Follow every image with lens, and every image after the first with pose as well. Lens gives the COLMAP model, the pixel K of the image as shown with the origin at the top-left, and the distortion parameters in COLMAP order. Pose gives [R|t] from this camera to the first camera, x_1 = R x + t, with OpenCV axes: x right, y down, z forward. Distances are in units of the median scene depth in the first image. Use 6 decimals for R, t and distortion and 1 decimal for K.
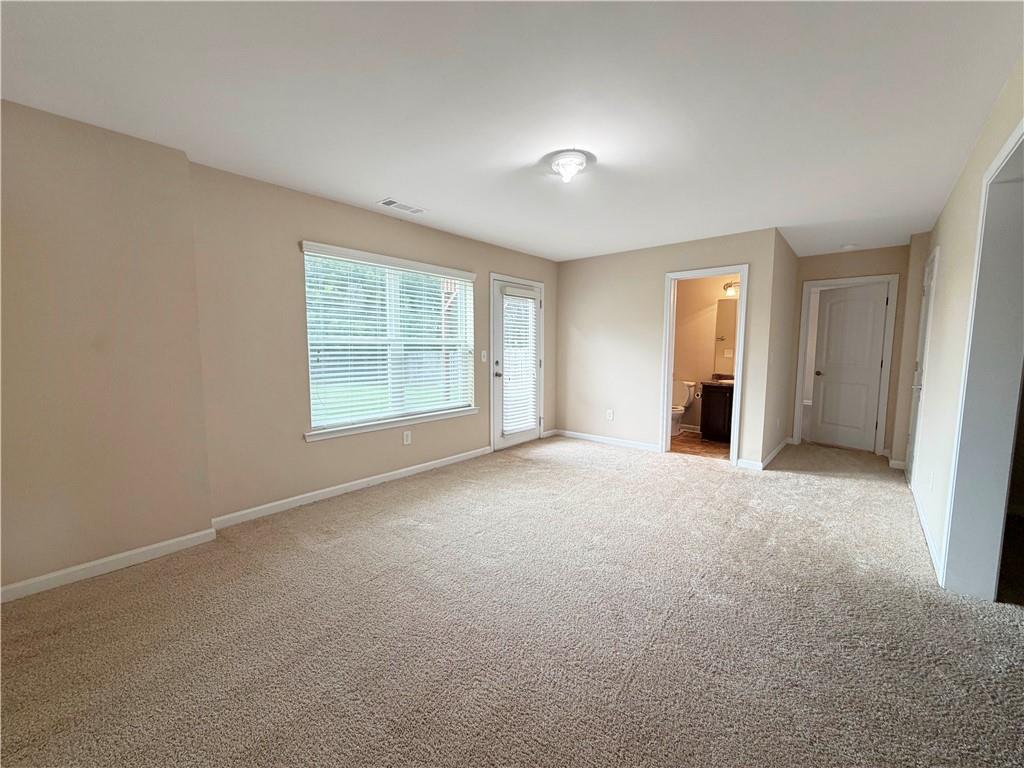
lens RADIAL K [[409.5, 0, 508.5], [0, 409.5, 386.9], [0, 0, 1]] dist [0.001812, 0.000145]
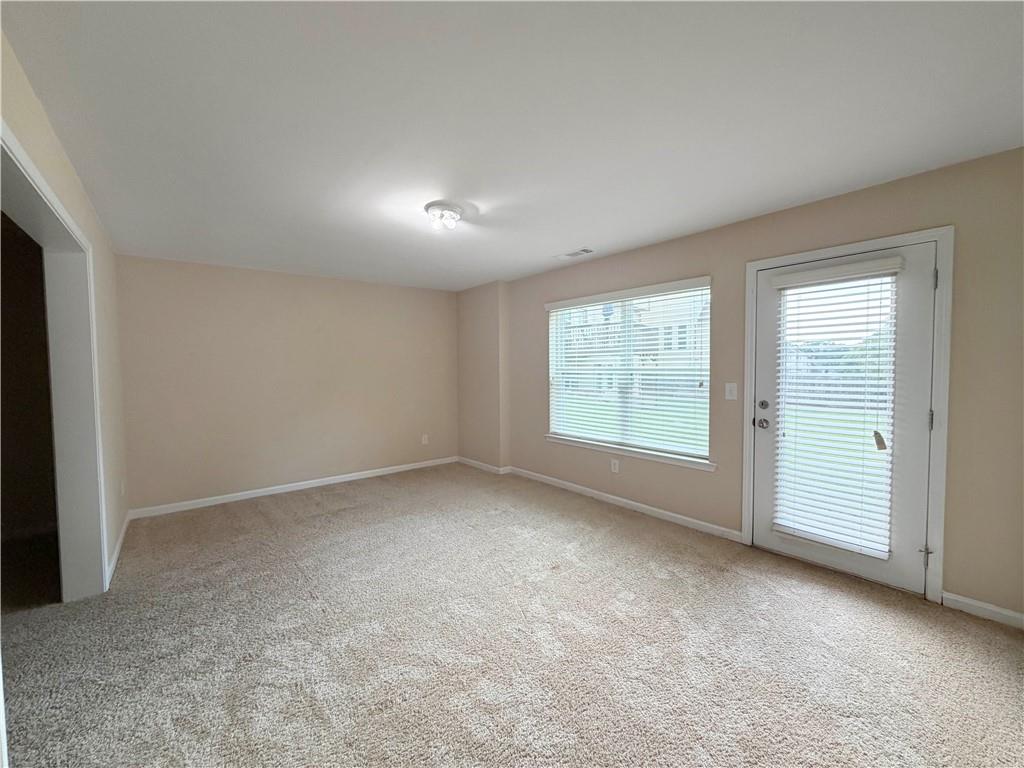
lens RADIAL K [[409.5, 0, 509.7], [0, 409.5, 385.7], [0, 0, 1]] dist [0.001812, 0.000145]
pose [[-0.162272, 0.045252, -0.985708, 0.660344], [-0.088461, 0.994258, 0.060207, -0.093179], [0.982773, 0.096966, -0.157338, 0.751945]]
